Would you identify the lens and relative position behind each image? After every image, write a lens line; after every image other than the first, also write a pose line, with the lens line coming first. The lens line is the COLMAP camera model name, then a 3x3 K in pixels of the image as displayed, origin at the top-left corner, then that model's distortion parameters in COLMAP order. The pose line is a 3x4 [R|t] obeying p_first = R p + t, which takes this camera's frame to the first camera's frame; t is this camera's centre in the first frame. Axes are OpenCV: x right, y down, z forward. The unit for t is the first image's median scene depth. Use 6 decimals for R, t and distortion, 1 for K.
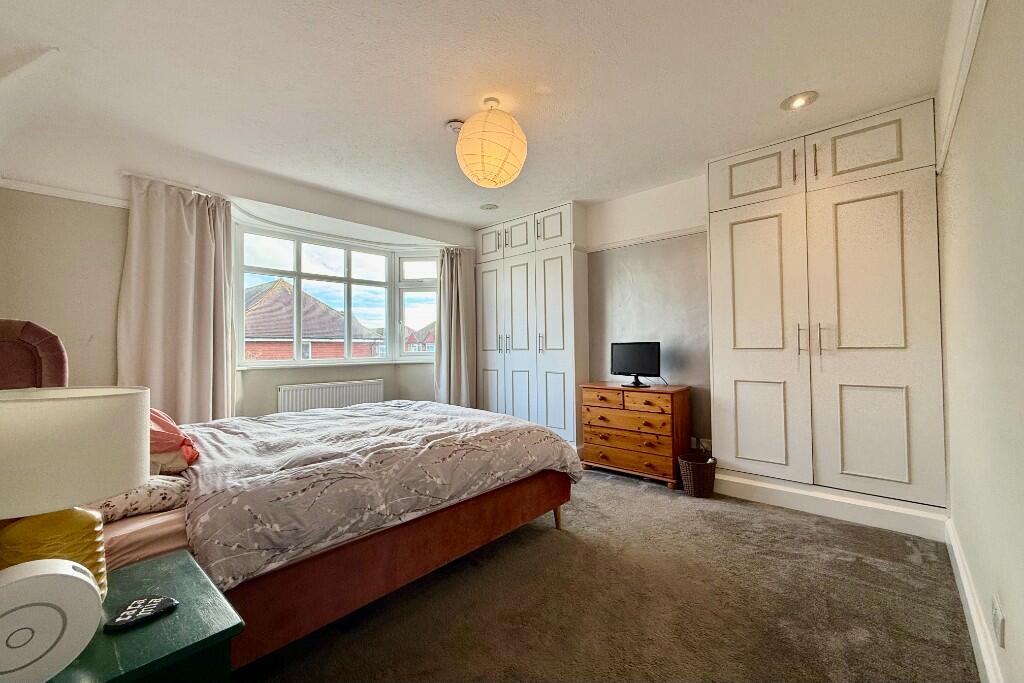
lens RADIAL K [[414.9, 0, 512.0], [0, 414.9, 341.5], [0, 0, 1]] dist [-0.000964, -0.000127]
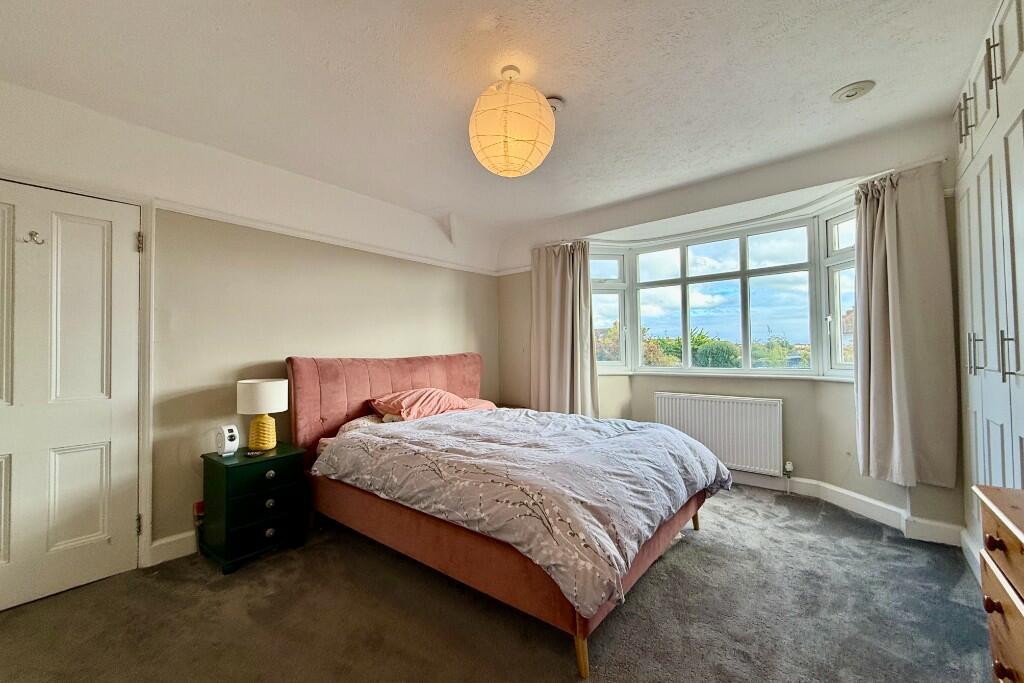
lens RADIAL K [[414.9, 0, 512.0], [0, 414.9, 341.5], [0, 0, 1]] dist [-0.000964, -0.000127]
pose [[0.050615, -0.013472, -0.998627, 0.438612], [0.024303, 0.999630, -0.012254, -0.015625], [0.998422, -0.023650, 0.050924, 0.545111]]
